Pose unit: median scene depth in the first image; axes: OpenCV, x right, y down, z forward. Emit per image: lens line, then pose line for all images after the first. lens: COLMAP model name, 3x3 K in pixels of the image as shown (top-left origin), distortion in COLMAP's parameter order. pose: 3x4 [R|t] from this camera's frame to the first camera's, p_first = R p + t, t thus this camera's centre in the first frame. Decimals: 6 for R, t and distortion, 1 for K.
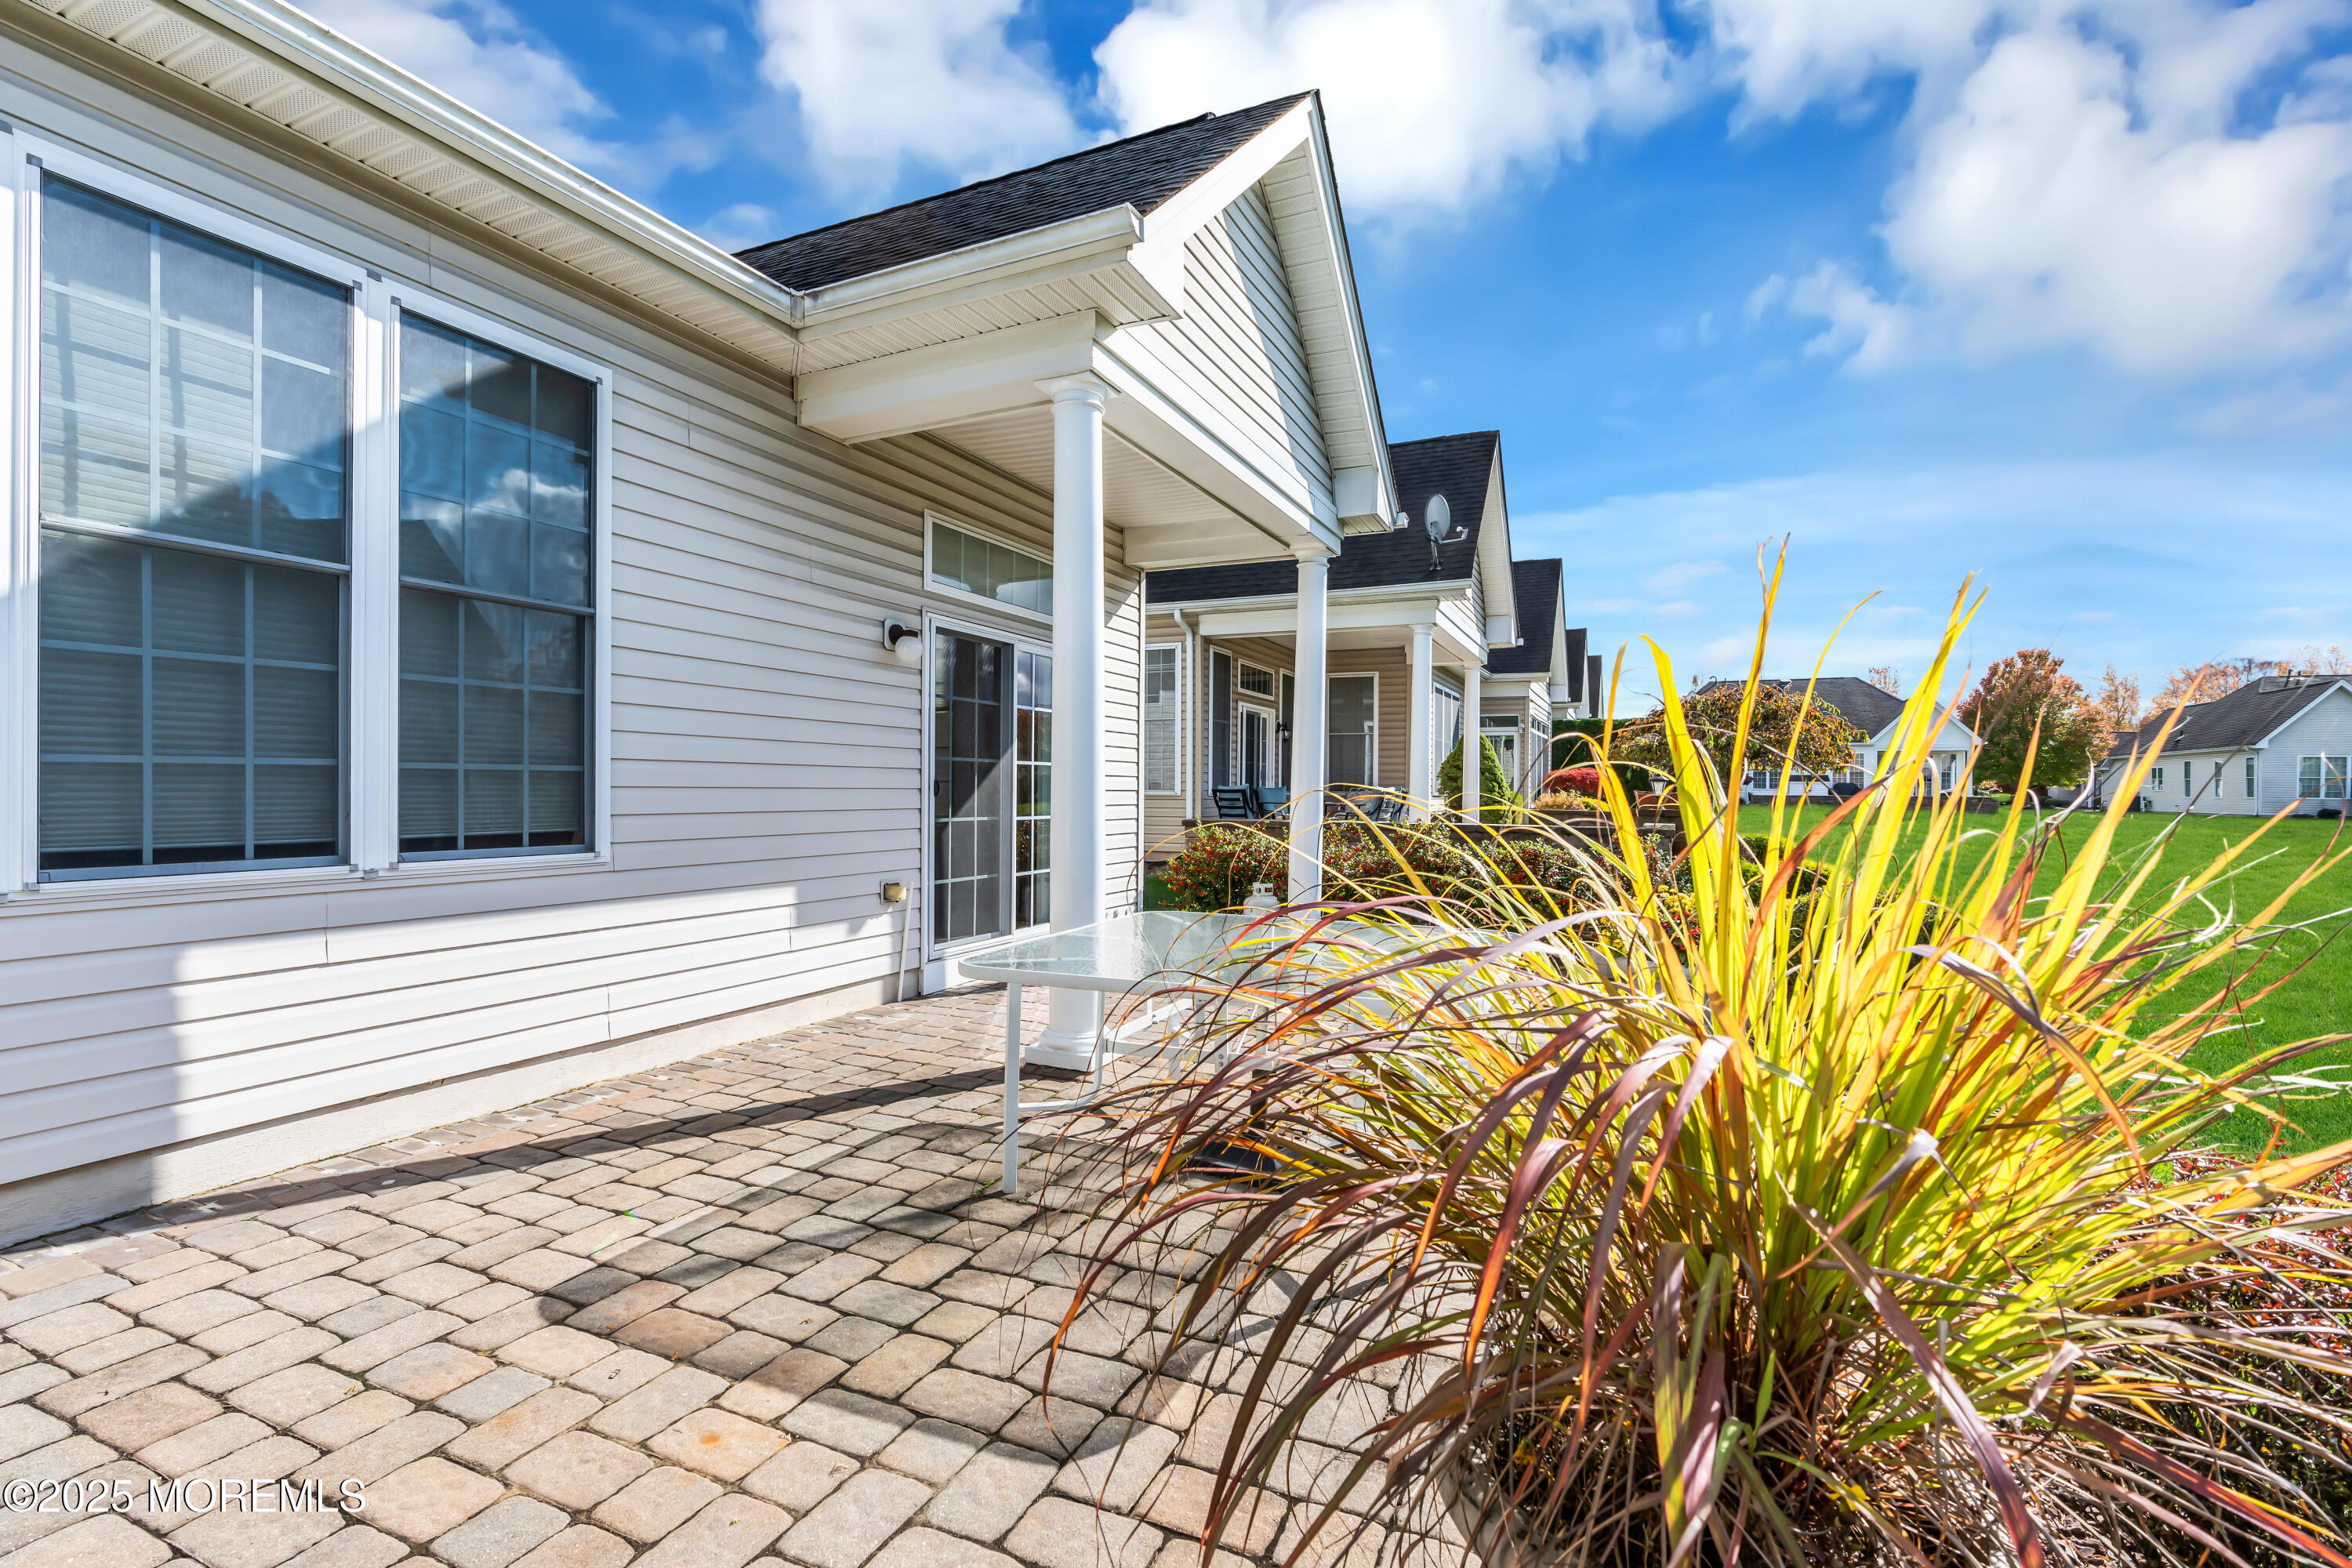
lens RADIAL K [[1048.2, 0, 1165.4], [0, 1048.2, 808.8], [0, 0, 1]] dist [-0.001773, -0.000413]
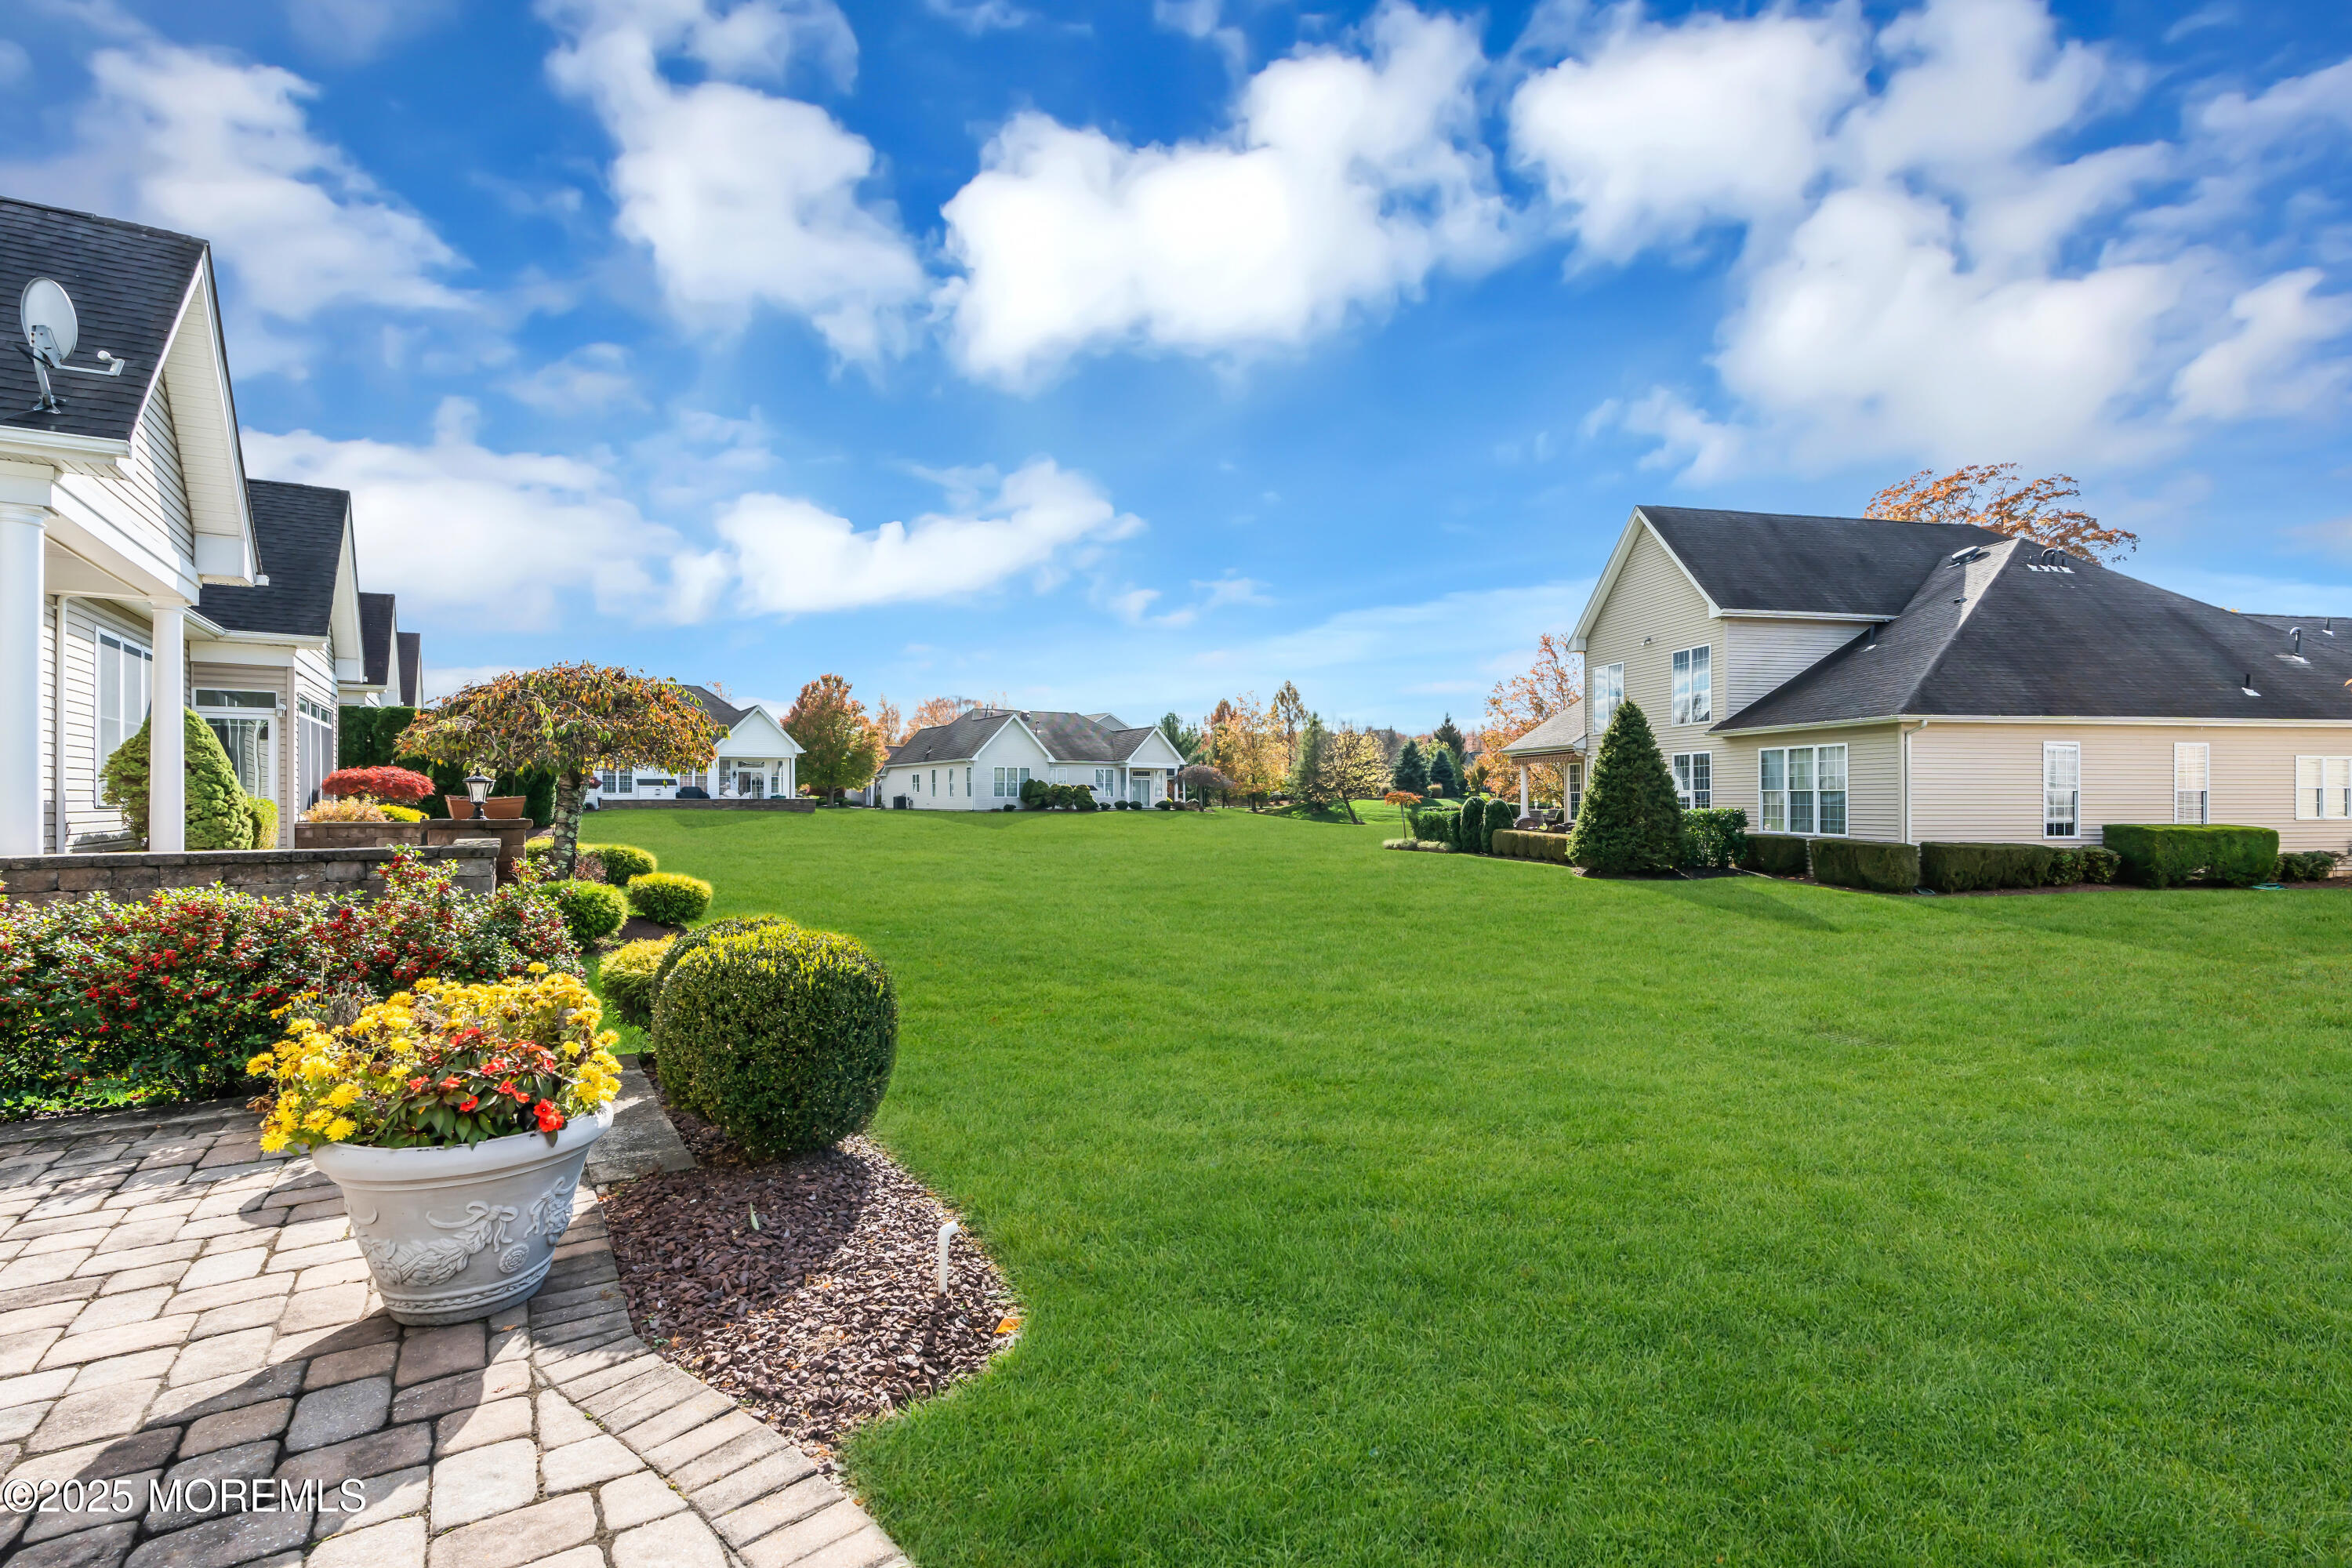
lens RADIAL K [[1058.2, 0, 1176.0], [0, 1058.2, 784.0], [0, 0, 1]] dist [-0.001921, 0.000354]
pose [[0.533536, 0.000933, 0.845777, 0.053318], [0.022556, 0.999628, -0.015332, -0.001514], [-0.845476, 0.027257, 0.533317, 0.095382]]
